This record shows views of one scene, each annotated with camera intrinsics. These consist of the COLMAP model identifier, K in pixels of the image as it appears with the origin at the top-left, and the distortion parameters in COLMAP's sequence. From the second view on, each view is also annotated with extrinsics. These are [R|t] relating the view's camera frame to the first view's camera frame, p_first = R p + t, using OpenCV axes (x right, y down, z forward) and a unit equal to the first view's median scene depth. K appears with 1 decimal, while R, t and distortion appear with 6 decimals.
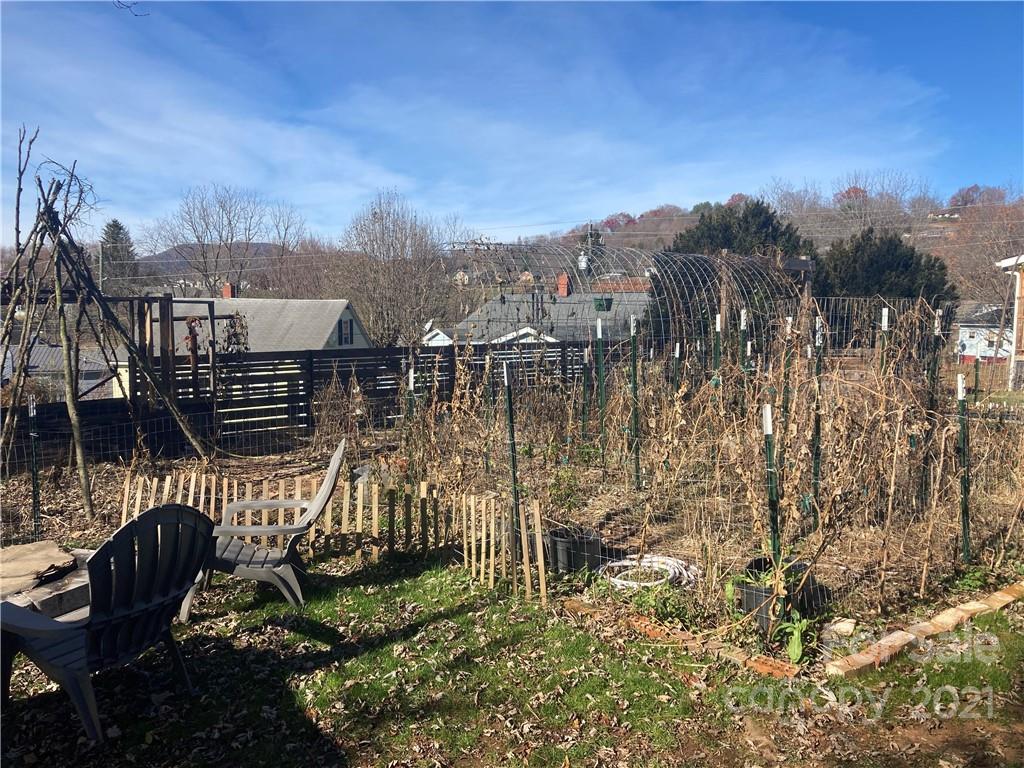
lens RADIAL K [[836.9, 0, 505.5], [0, 836.9, 382.5], [0, 0, 1]] dist [0.048210, -0.064679]
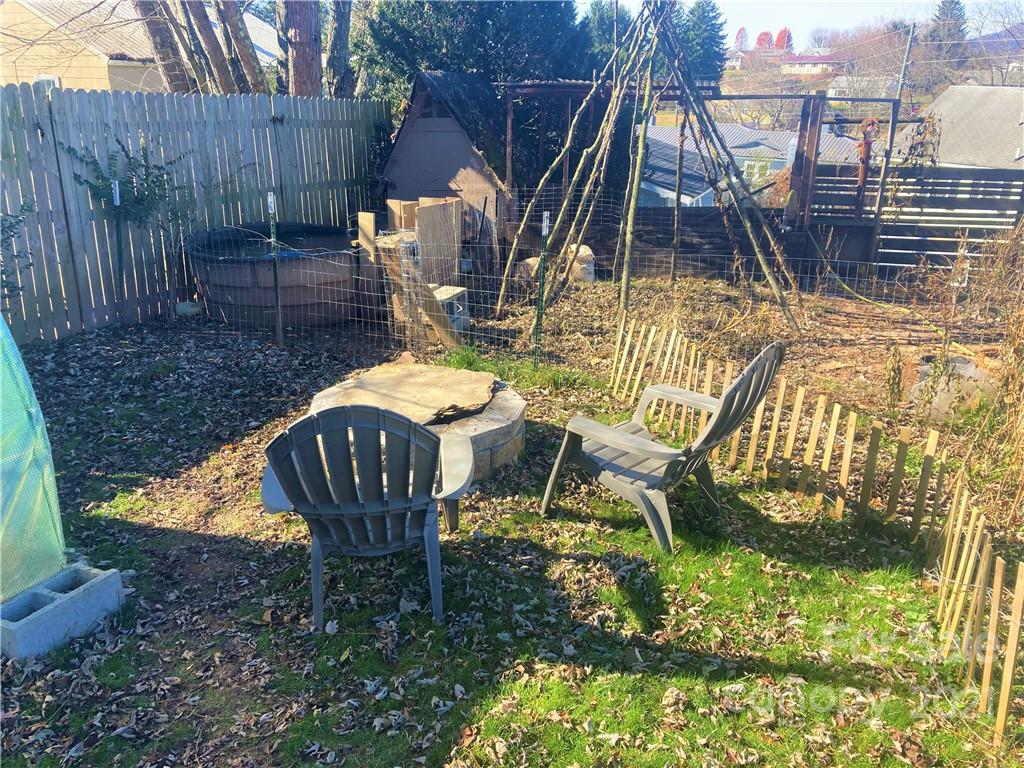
lens RADIAL K [[836.9, 0, 508.8], [0, 836.9, 376.8], [0, 0, 1]] dist [0.048210, -0.064679]
pose [[0.636349, 0.262638, -0.725314, 0.151604], [-0.086544, 0.958627, 0.271192, -0.064731], [0.766531, -0.109801, 0.632751, 0.394480]]
